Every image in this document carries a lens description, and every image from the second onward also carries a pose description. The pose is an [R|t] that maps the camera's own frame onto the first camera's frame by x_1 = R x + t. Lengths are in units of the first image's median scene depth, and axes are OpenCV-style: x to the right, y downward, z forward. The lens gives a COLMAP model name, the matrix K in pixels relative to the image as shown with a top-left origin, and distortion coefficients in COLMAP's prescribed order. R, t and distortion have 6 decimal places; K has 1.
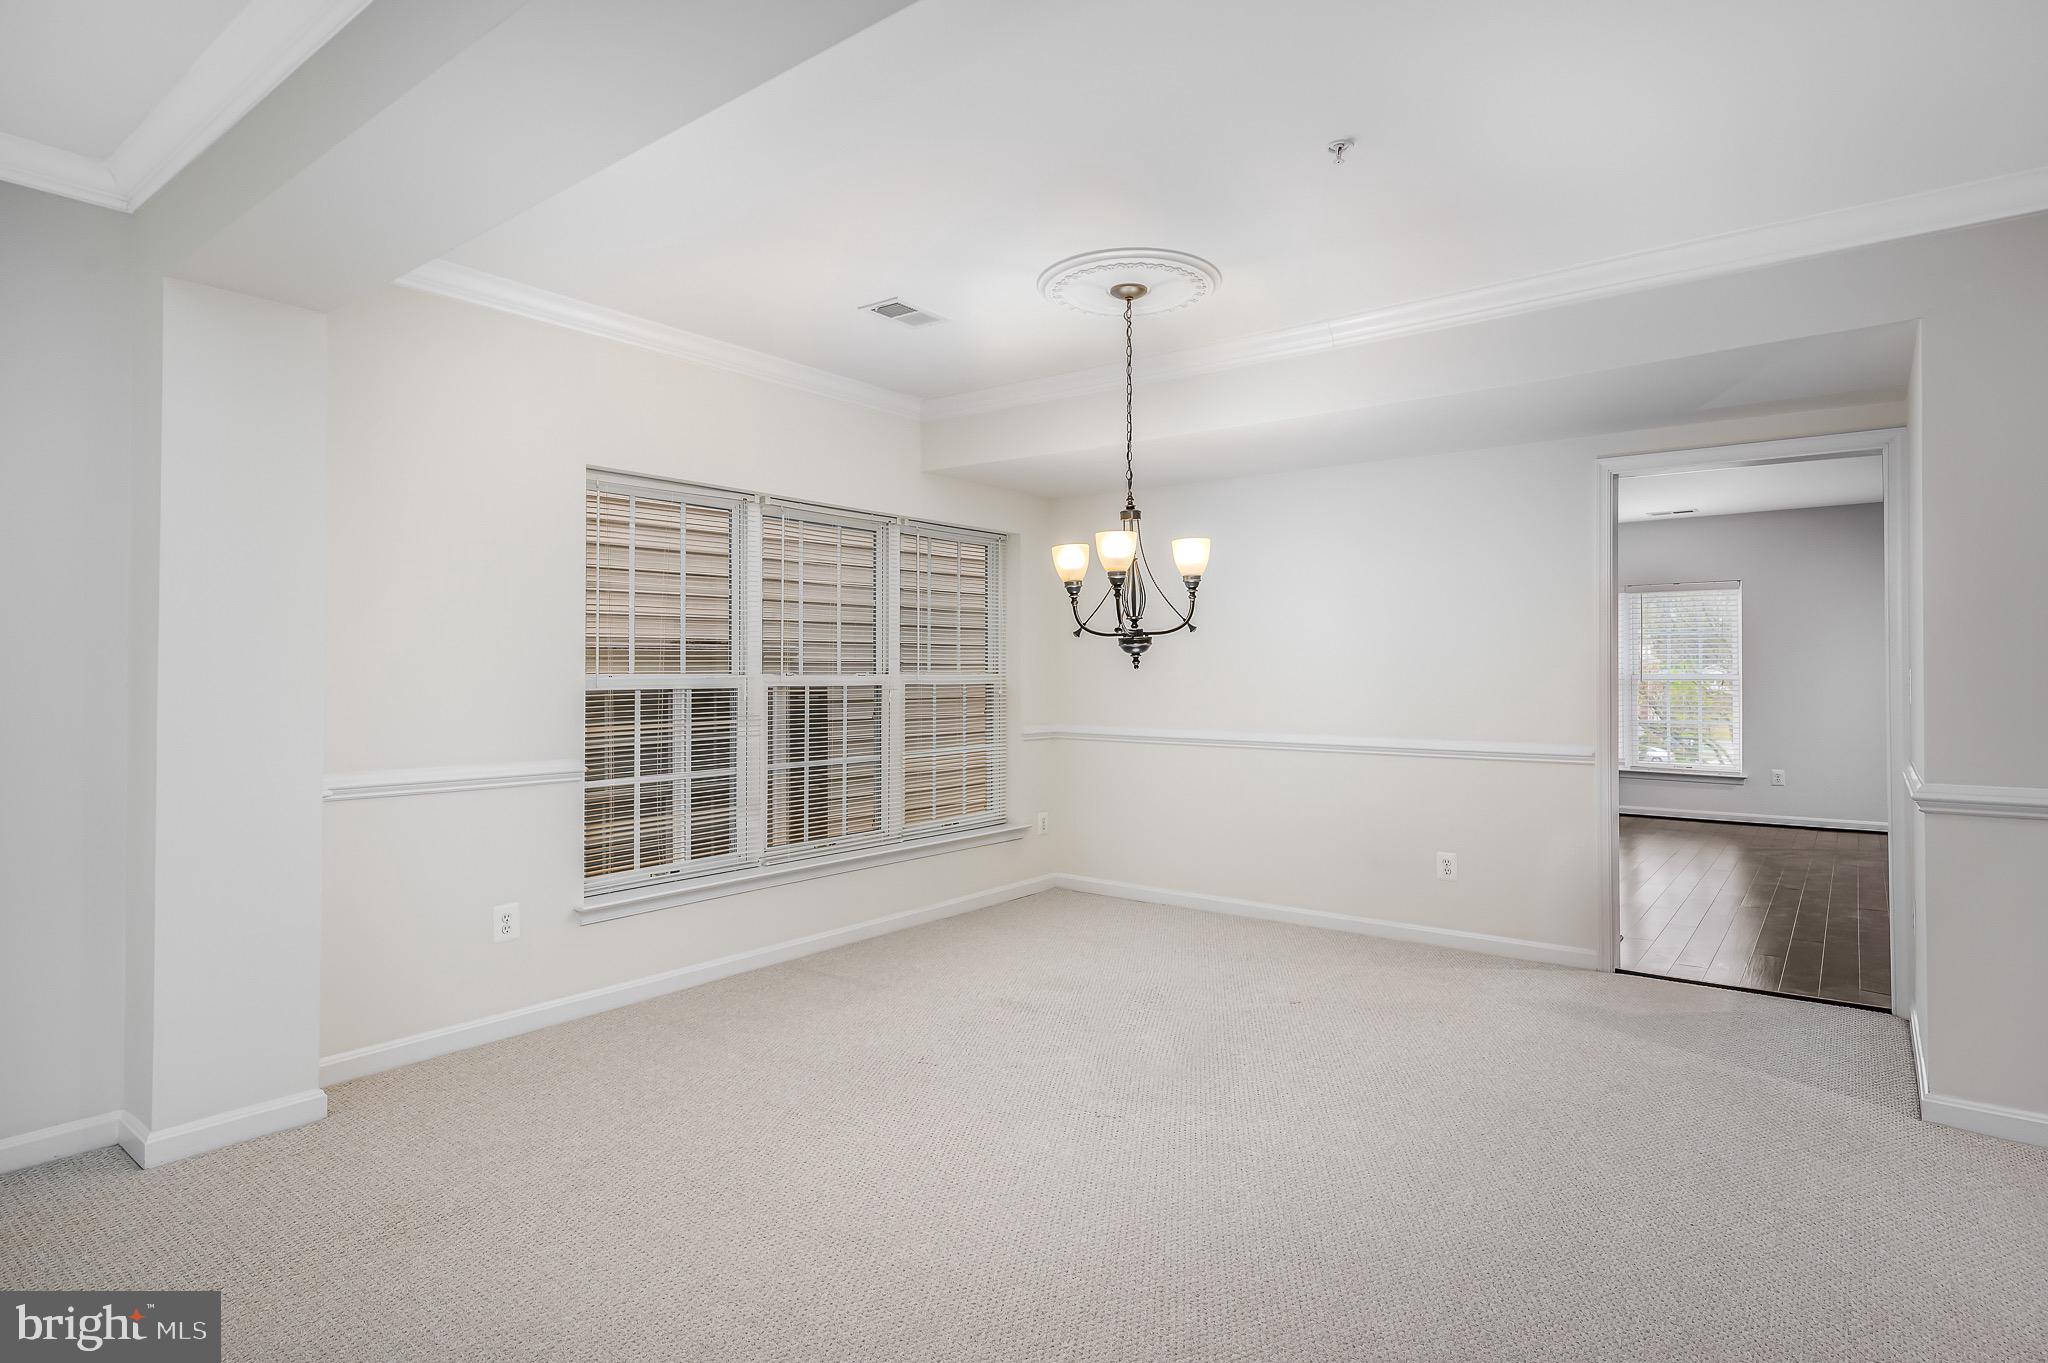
lens RADIAL K [[1062.1, 0, 1022.5], [0, 1062.1, 663.9], [0, 0, 1]] dist [0.001370, 0.000675]
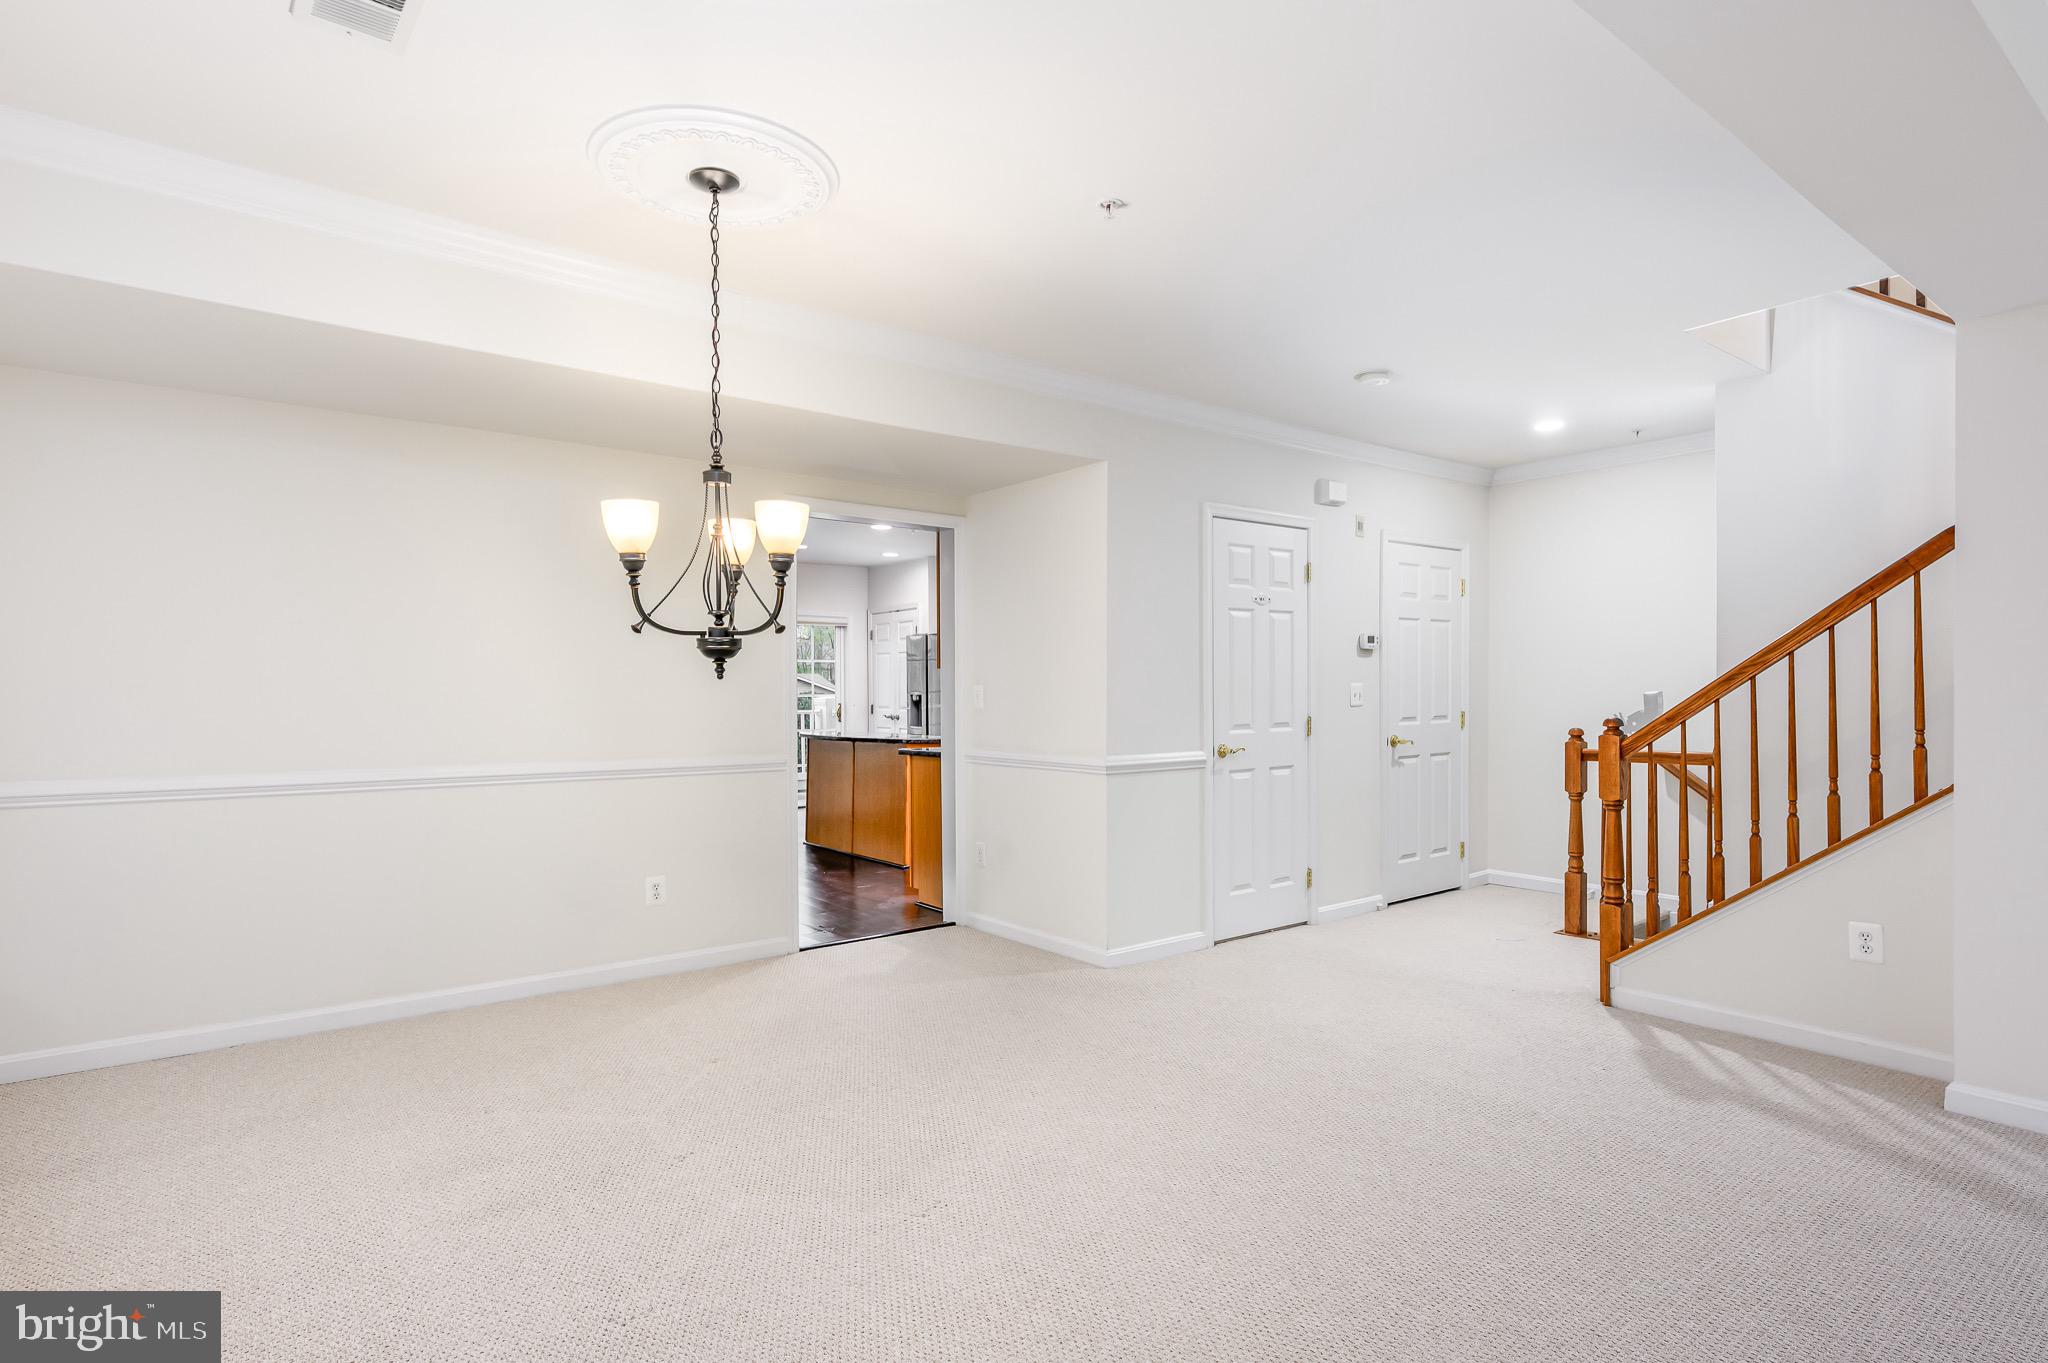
lens RADIAL K [[1055.7, 0, 1027.7], [0, 1055.7, 693.3], [0, 0, 1]] dist [-0.002248, -0.000255]
pose [[0.242063, -0.003141, 0.970255, -0.575669], [-0.006875, 0.999964, 0.004952, 0.009566], [-0.970236, -0.007870, 0.242033, 0.599243]]
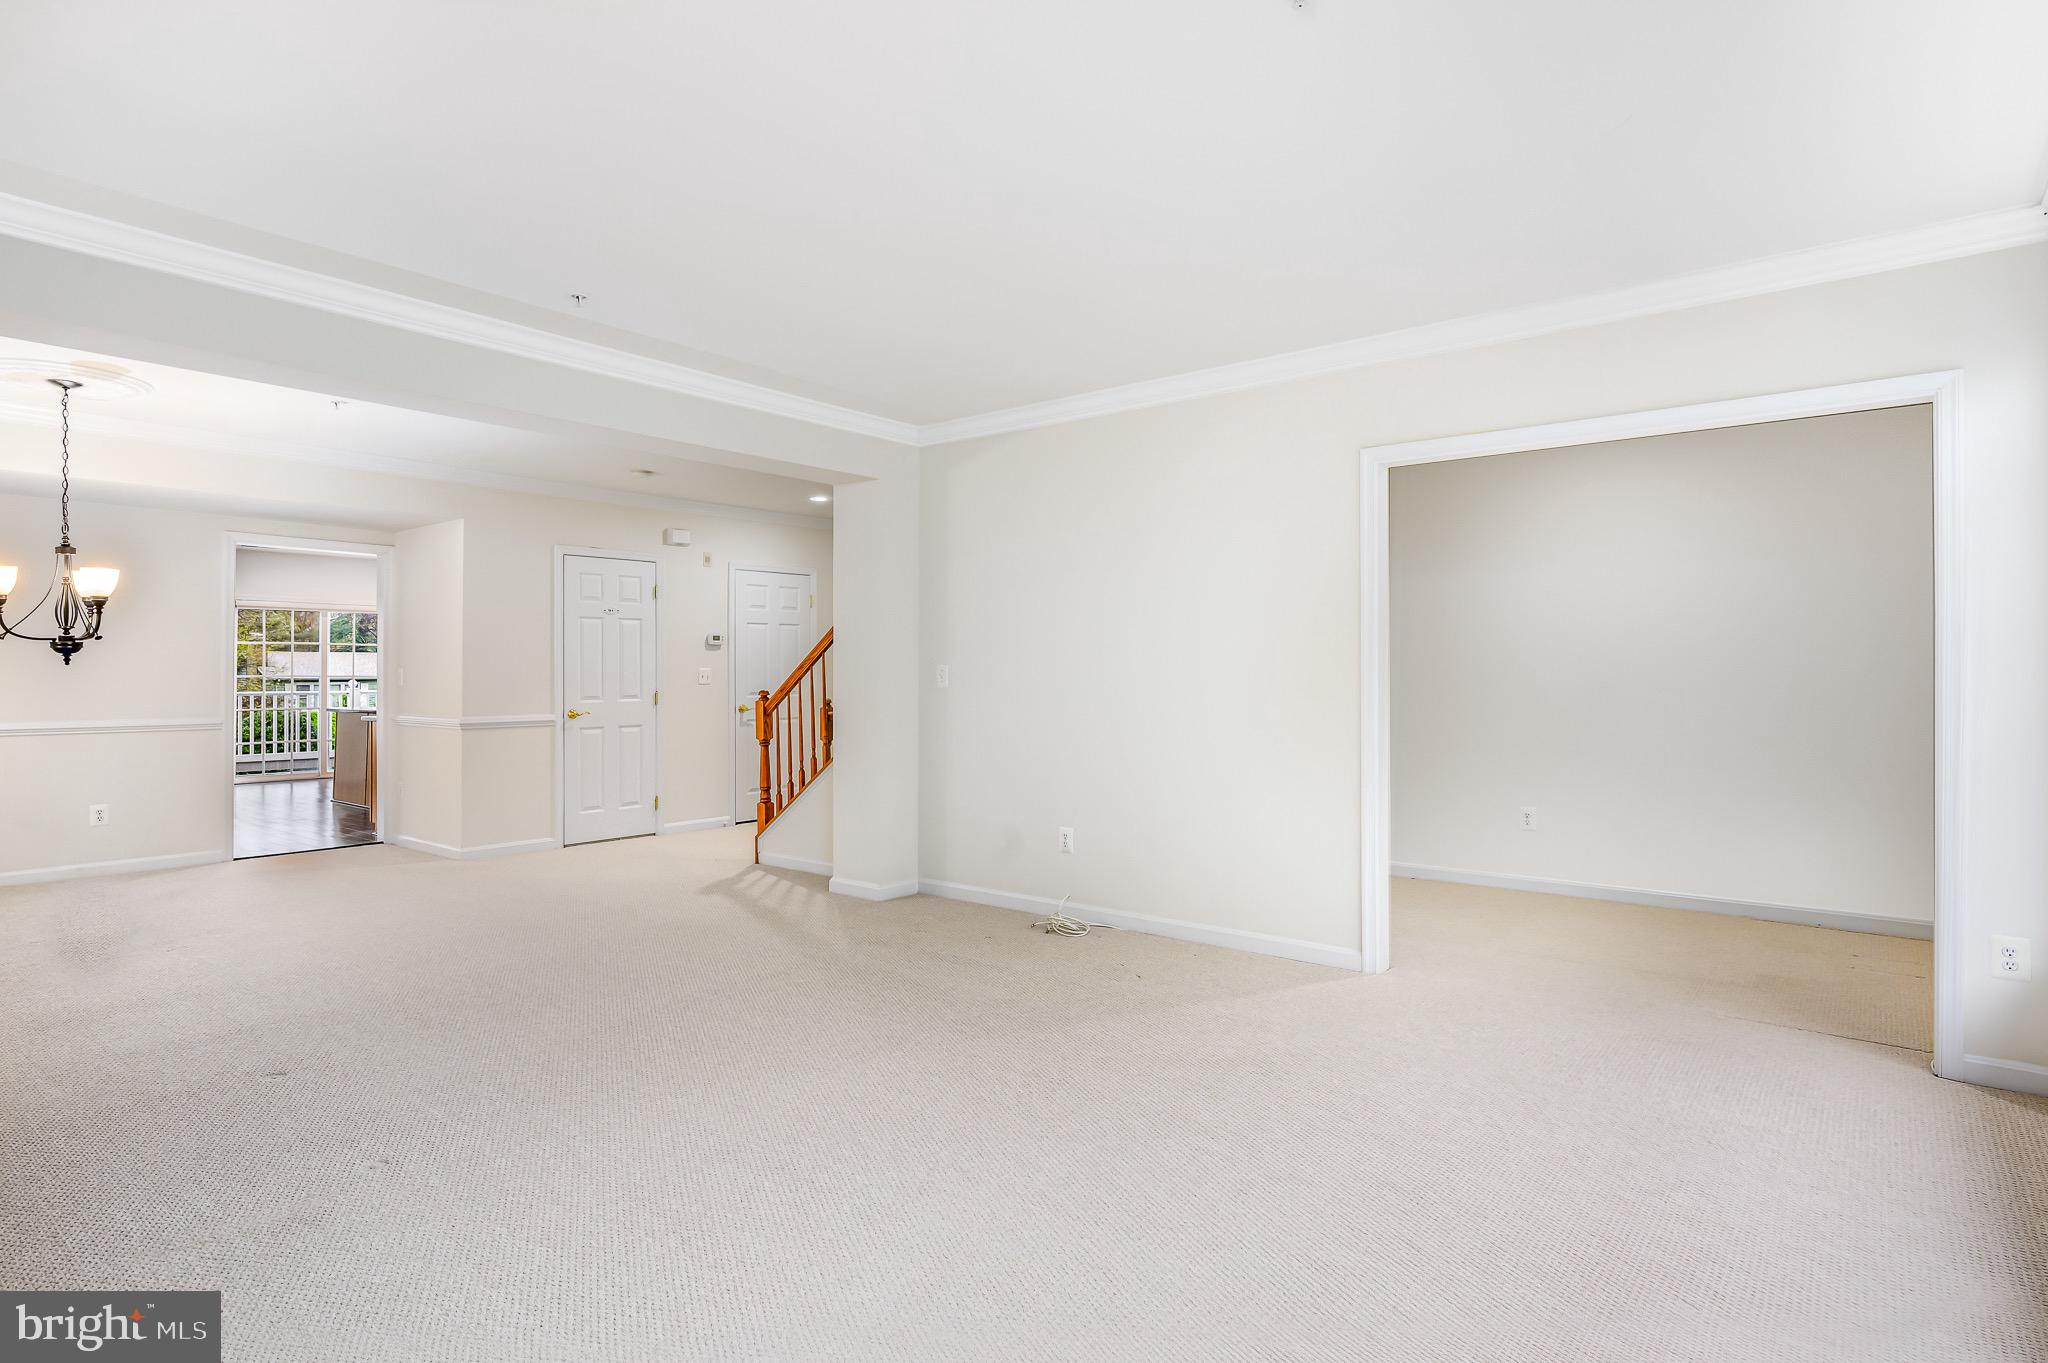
lens RADIAL K [[1062.1, 0, 1022.5], [0, 1062.1, 663.9], [0, 0, 1]] dist [0.001370, 0.000675]
pose [[0.010542, 0.009389, 0.999900, -1.218989], [-0.010136, 0.999906, -0.009282, 0.003128], [-0.999893, -0.010037, 0.010637, -0.218704]]
